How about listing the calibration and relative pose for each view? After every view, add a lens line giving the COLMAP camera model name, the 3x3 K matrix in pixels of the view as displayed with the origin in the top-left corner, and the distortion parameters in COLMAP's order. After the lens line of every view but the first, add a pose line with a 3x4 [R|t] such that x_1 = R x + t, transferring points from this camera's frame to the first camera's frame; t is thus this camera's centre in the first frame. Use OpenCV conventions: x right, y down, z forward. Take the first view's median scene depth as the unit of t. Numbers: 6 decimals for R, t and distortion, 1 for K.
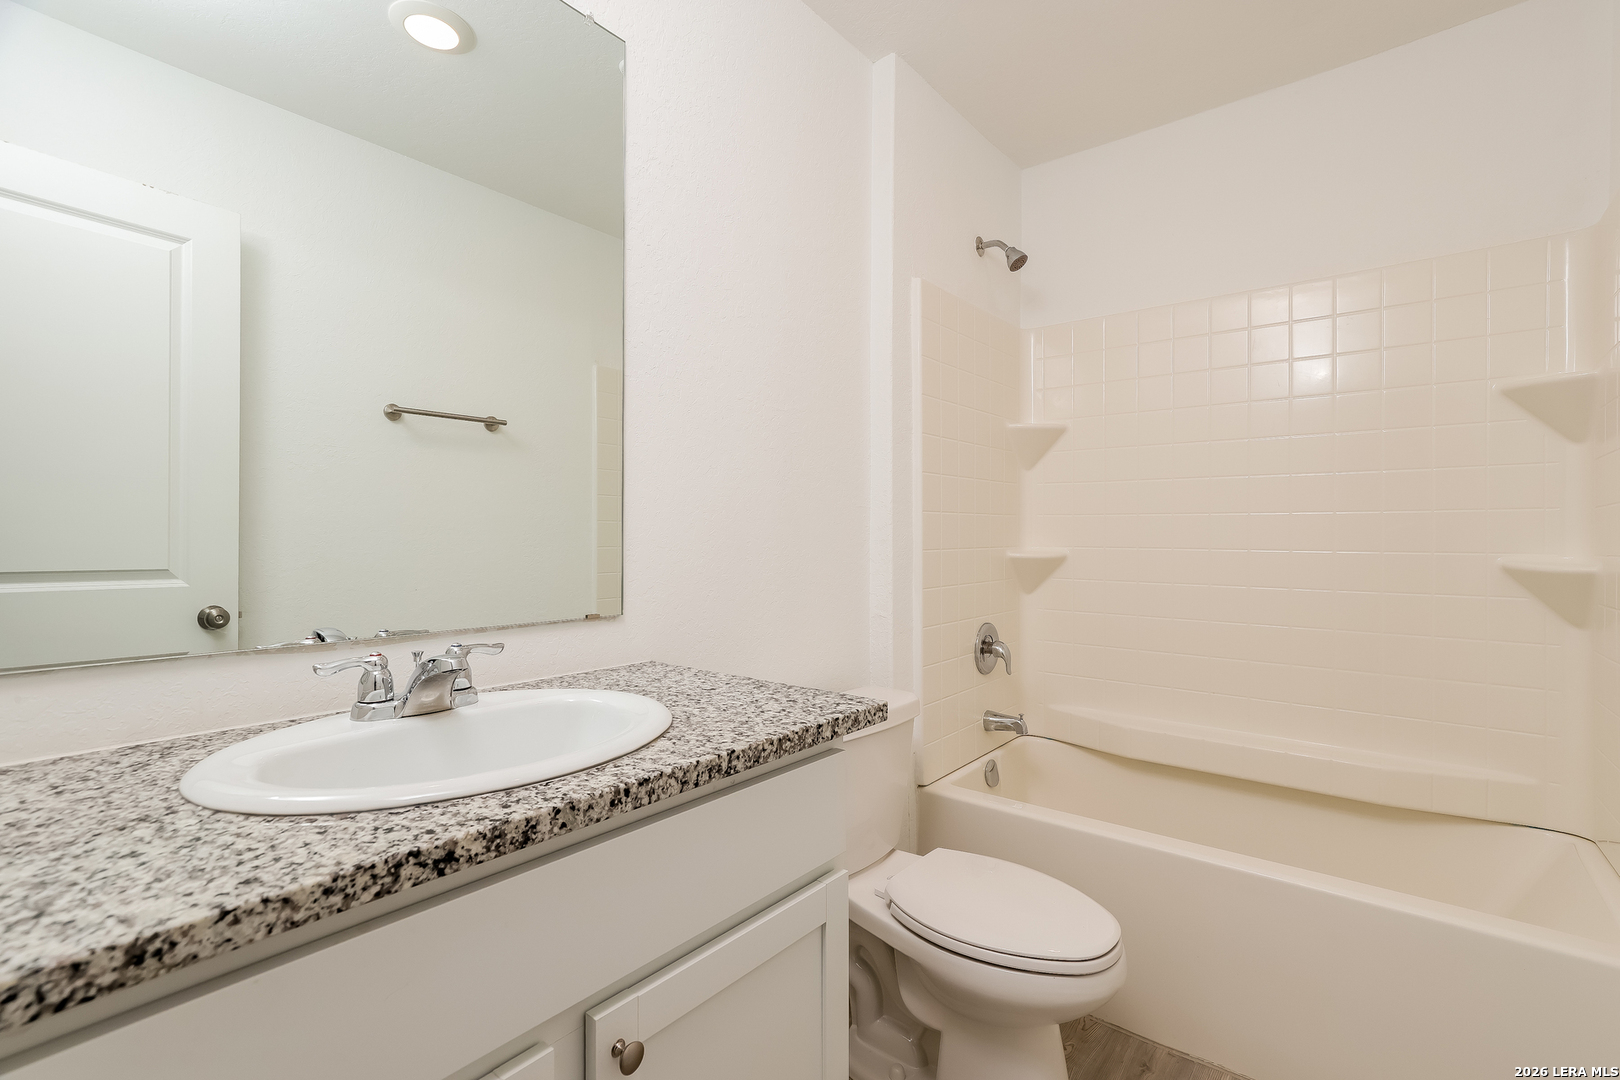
lens RADIAL K [[722.2, 0, 813.9], [0, 722.2, 537.0], [0, 0, 1]] dist [-0.000192, -0.000728]
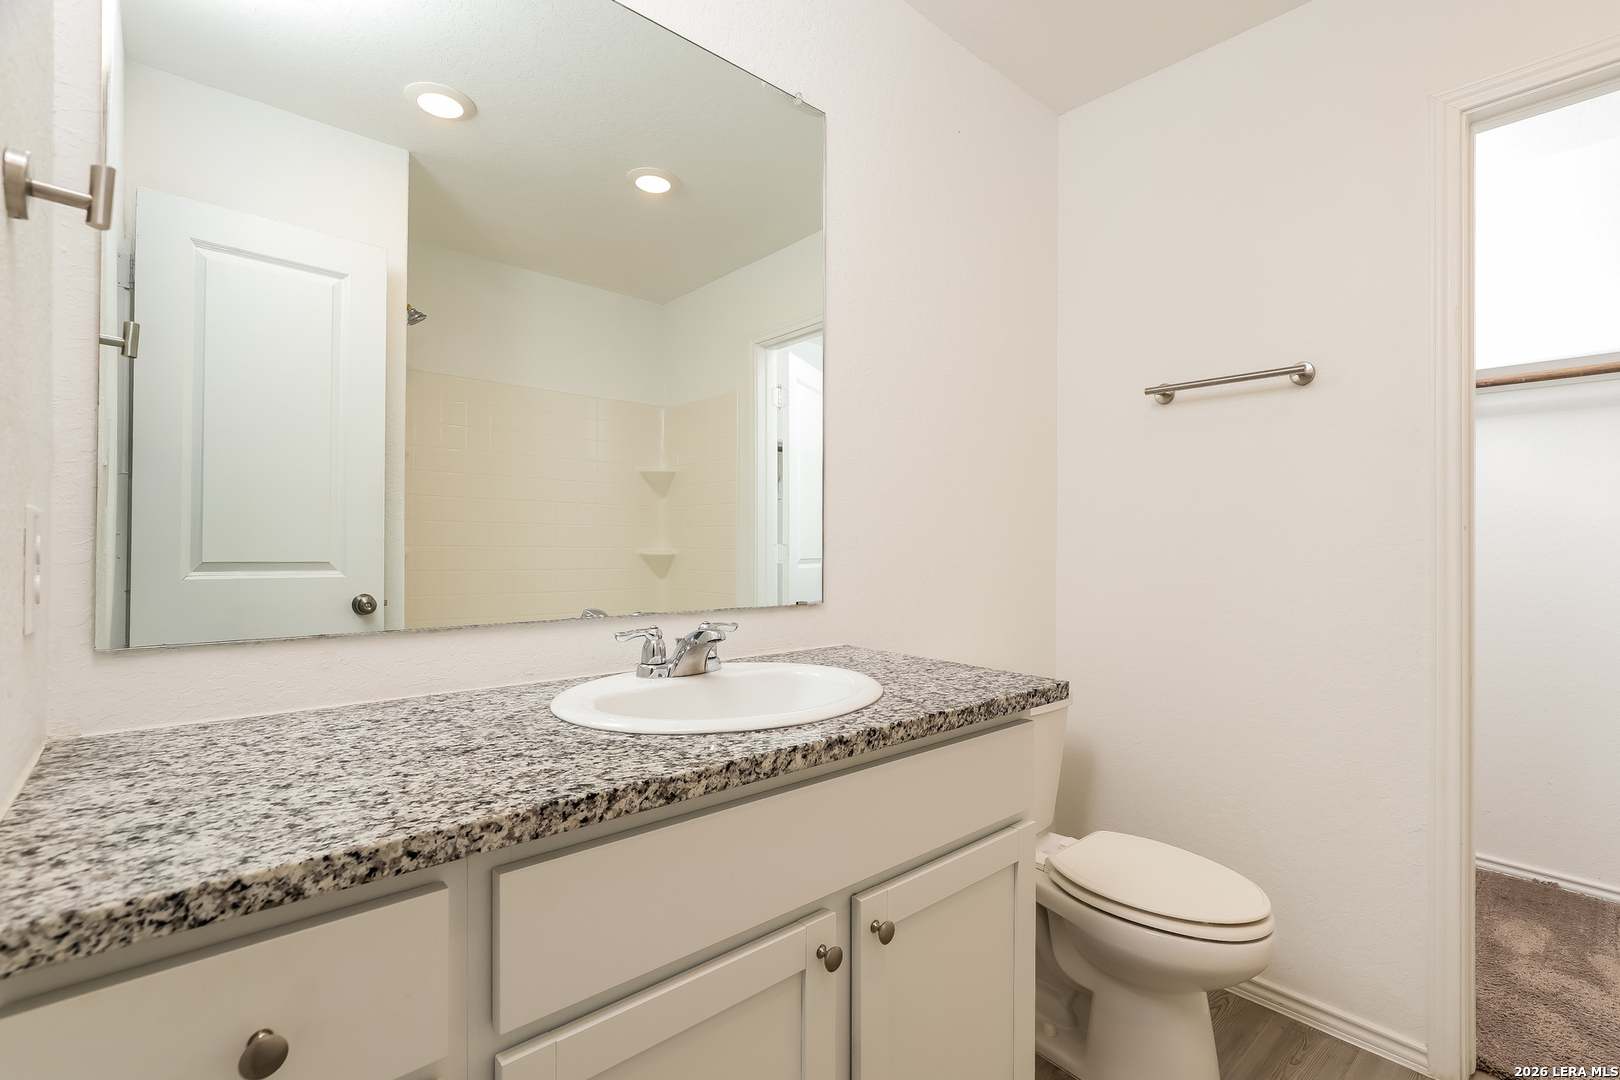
lens RADIAL K [[722.2, 0, 750.5], [0, 722.2, 551.7], [0, 0, 1]] dist [-0.000192, -0.000728]
pose [[0.980197, 0.010593, -0.197743, -0.176490], [-0.006642, 0.999765, 0.020637, -0.003614], [0.197915, -0.018915, 0.980037, -0.242960]]
